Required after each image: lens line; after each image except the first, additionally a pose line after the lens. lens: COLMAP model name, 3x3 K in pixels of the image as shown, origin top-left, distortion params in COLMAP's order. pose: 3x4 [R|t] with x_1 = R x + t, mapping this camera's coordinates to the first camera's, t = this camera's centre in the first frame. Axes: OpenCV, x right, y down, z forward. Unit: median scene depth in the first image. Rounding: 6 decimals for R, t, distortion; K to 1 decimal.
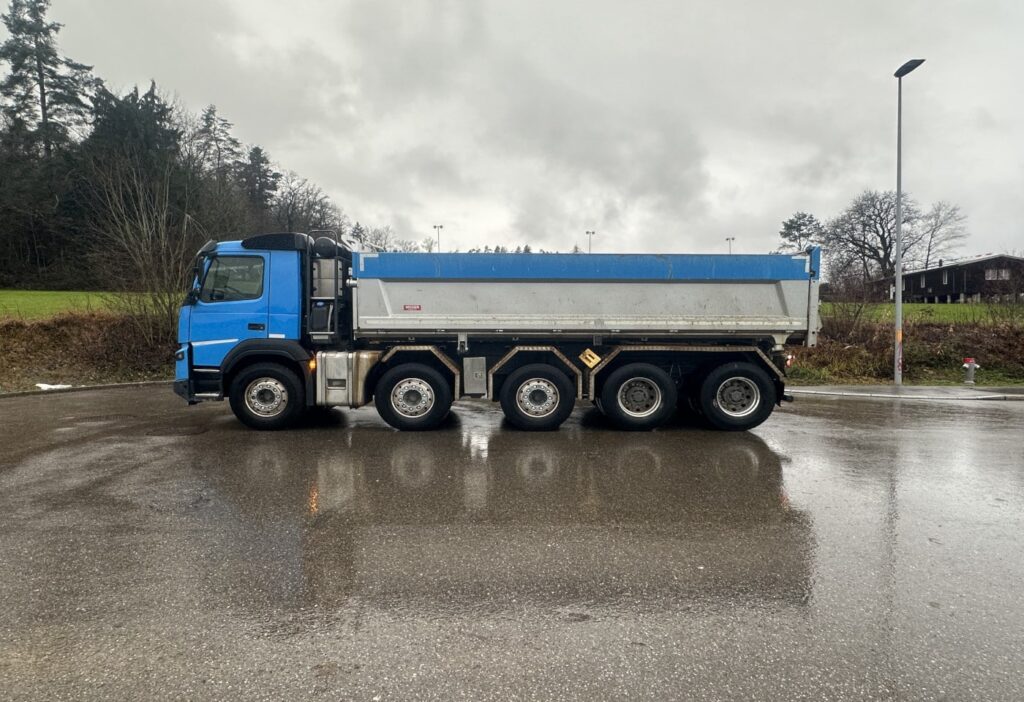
lens RADIAL K [[605.6, 0, 512.0], [0, 605.6, 351.0], [0, 0, 1]] dist [-0.004044, 0.000357]
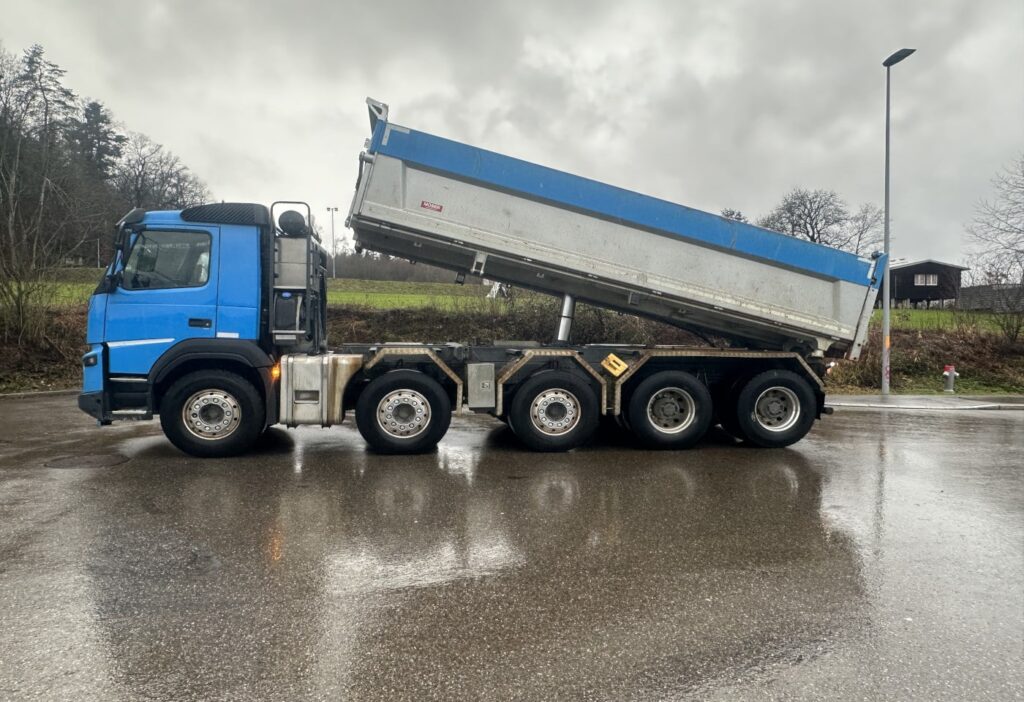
lens RADIAL K [[687.7, 0, 512.0], [0, 687.7, 351.0], [0, 0, 1]] dist [-0.005416, 0.003593]
pose [[0.986720, 0.005720, 0.162330, -0.170498], [-0.004413, 0.999955, -0.008416, 0.001211], [-0.162370, 0.007588, 0.986701, 0.073455]]
